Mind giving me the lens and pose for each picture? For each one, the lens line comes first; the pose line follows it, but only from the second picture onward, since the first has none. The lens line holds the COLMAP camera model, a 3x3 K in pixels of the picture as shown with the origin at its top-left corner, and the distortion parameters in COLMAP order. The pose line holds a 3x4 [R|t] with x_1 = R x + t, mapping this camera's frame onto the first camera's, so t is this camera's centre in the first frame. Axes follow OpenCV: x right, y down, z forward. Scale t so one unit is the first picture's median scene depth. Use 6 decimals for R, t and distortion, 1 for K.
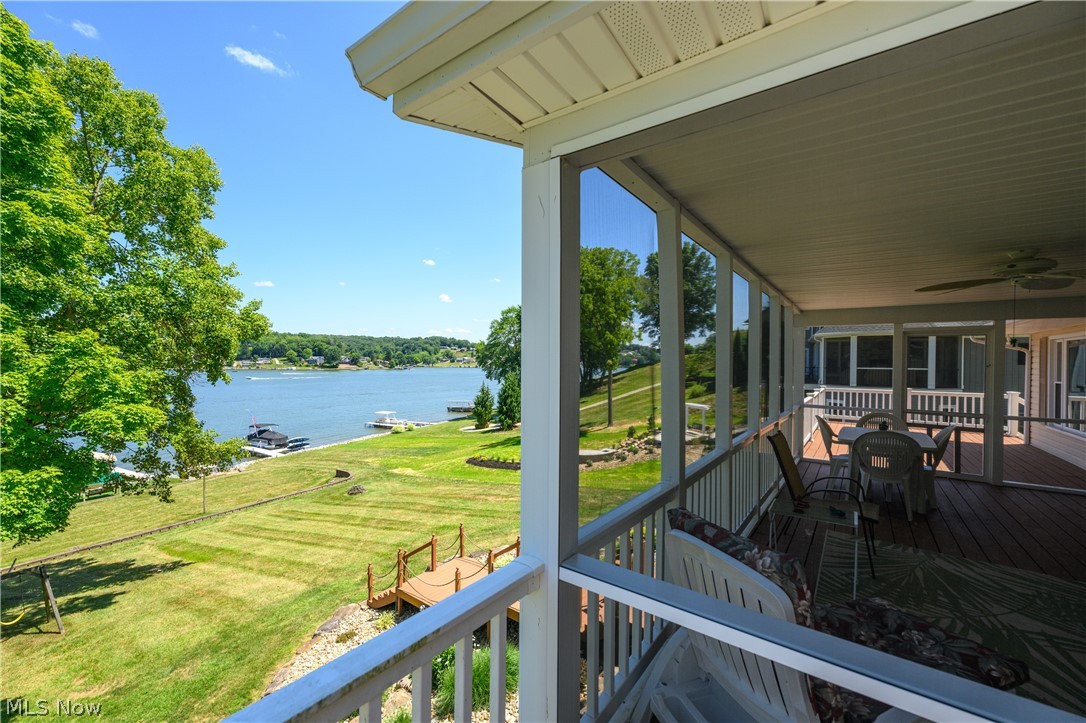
lens RADIAL K [[427.6, 0, 540.8], [0, 427.6, 367.1], [0, 0, 1]] dist [0.000438, 0.000047]
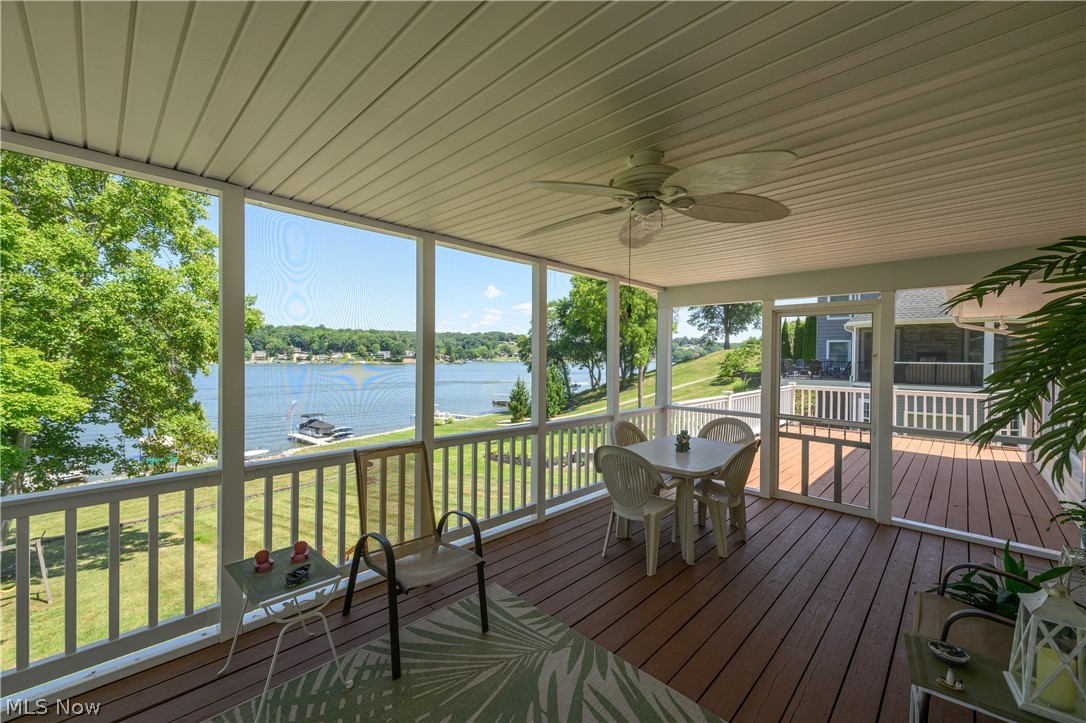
lens RADIAL K [[427.0, 0, 537.8], [0, 427.0, 359.8], [0, 0, 1]] dist [0.002011, 0.000123]
pose [[0.990492, 0.002140, -0.137551, 0.101553], [-0.002723, 0.999988, -0.004053, 0.001428], [0.137541, 0.004389, 0.990486, 0.036837]]
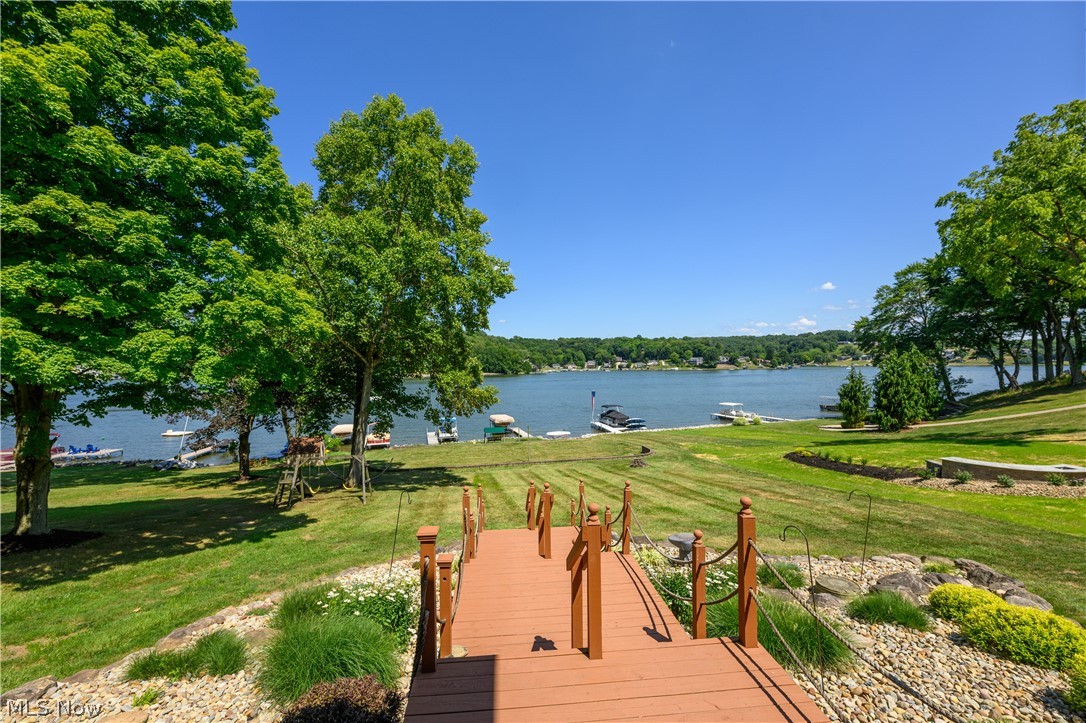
lens RADIAL K [[428.0, 0, 535.2], [0, 428.0, 363.9], [0, 0, 1]] dist [0.001063, -0.000055]
pose [[0.663126, -0.019565, -0.748252, 0.125750], [0.013346, 0.999808, -0.014315, 0.073753], [0.748389, -0.000494, 0.663260, 0.190015]]
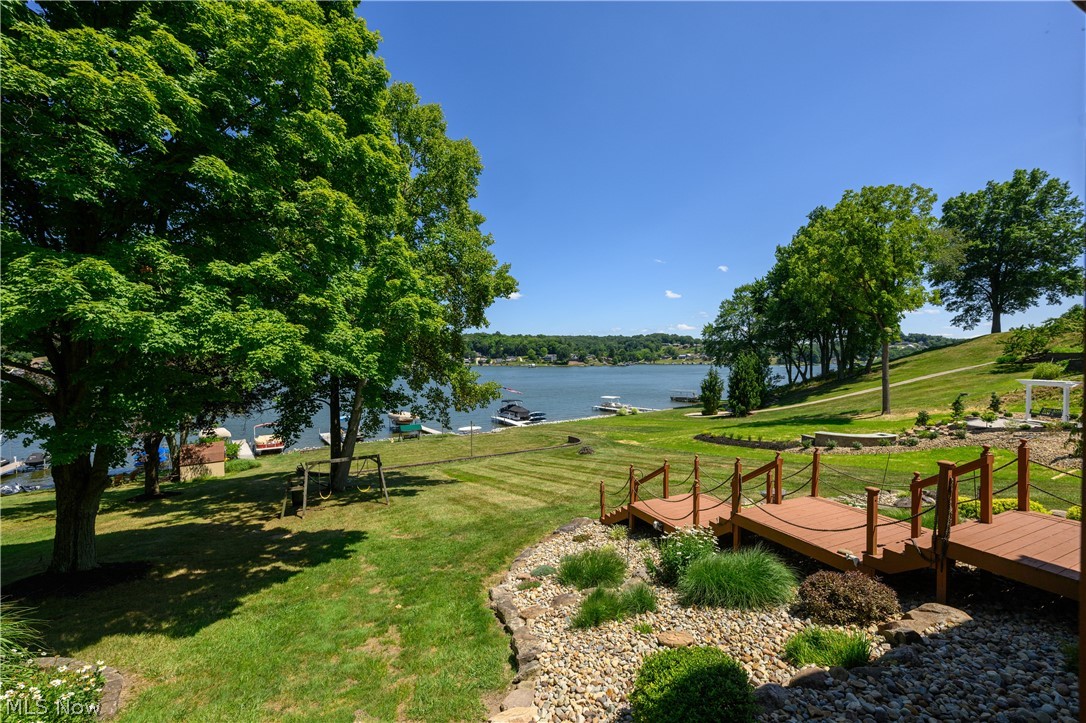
lens RADIAL K [[429.3, 0, 541.0], [0, 429.3, 366.3], [0, 0, 1]] dist [-0.000692, -0.000456]
pose [[0.874821, 0.000051, -0.484447, -0.013709], [0.002528, 0.999986, 0.004669, 0.069969], [0.484440, -0.005309, 0.874808, 0.017830]]
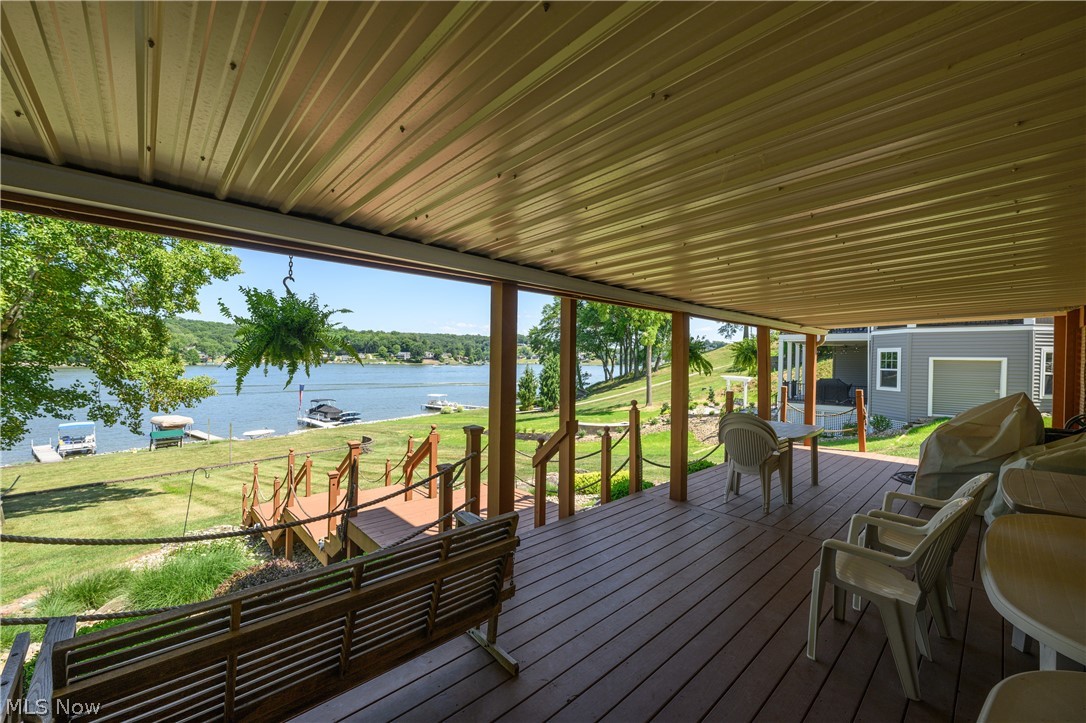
lens RADIAL K [[428.0, 0, 535.2], [0, 428.0, 363.9], [0, 0, 1]] dist [0.001063, -0.000055]
pose [[0.982462, 0.008912, -0.186251, 0.143390], [-0.008945, 0.999960, 0.000664, 0.075672], [0.186250, 0.001014, 0.982502, 0.083097]]
